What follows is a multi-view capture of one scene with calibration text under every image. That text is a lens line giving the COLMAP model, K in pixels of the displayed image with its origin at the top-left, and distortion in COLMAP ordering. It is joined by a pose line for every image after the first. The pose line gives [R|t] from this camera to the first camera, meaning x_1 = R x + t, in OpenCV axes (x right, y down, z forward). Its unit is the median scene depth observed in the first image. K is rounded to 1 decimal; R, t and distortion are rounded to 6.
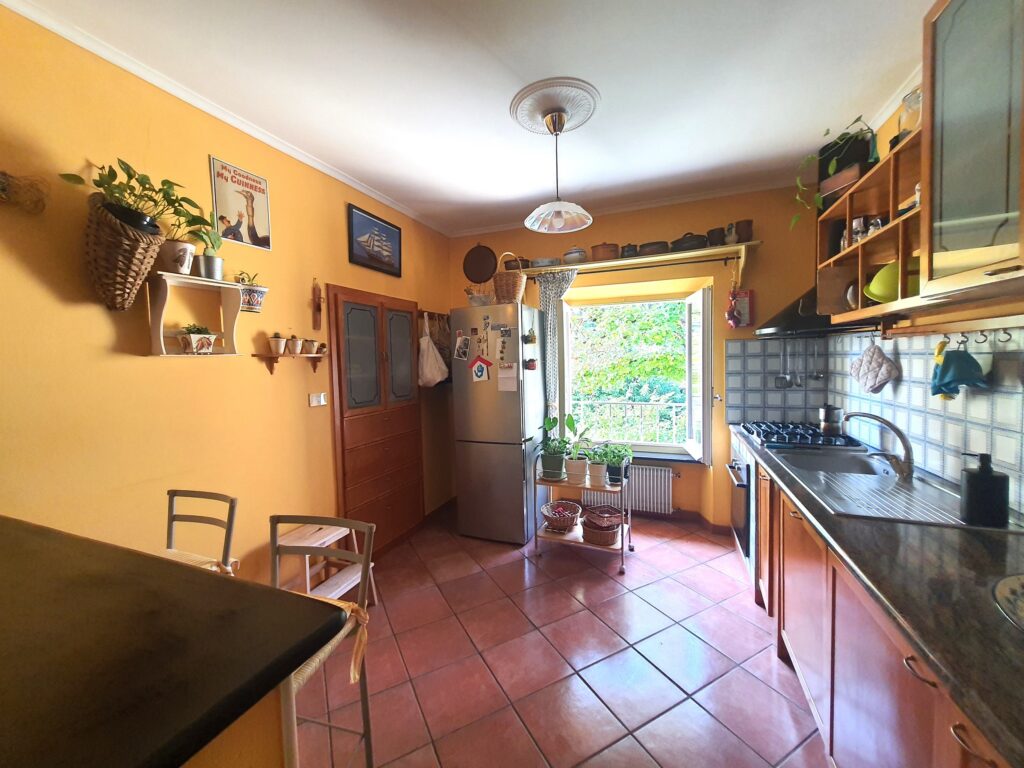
lens RADIAL K [[393.4, 0, 510.9], [0, 393.4, 377.5], [0, 0, 1]] dist [0.001337, 0.000030]
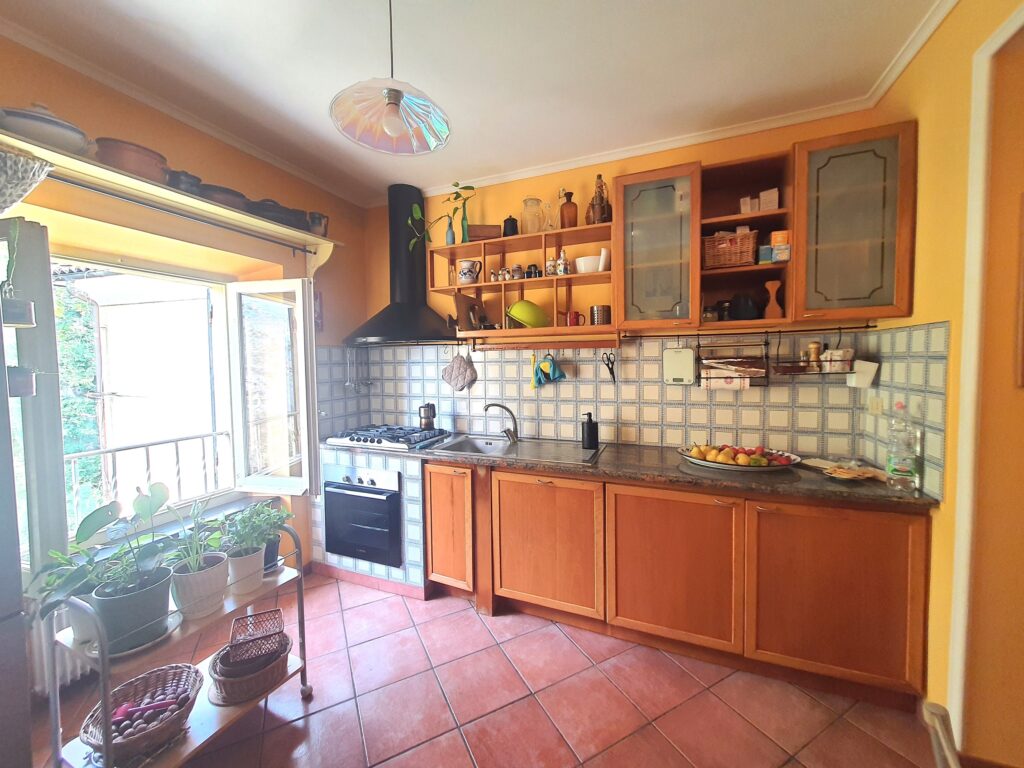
lens RADIAL K [[393.4, 0, 510.9], [0, 393.4, 377.5], [0, 0, 1]] dist [0.001337, 0.000030]
pose [[0.015460, -0.023430, 0.999606, -0.391187], [0.059418, 0.997980, 0.022473, -0.024408], [-0.998113, 0.059047, 0.016821, 0.714188]]
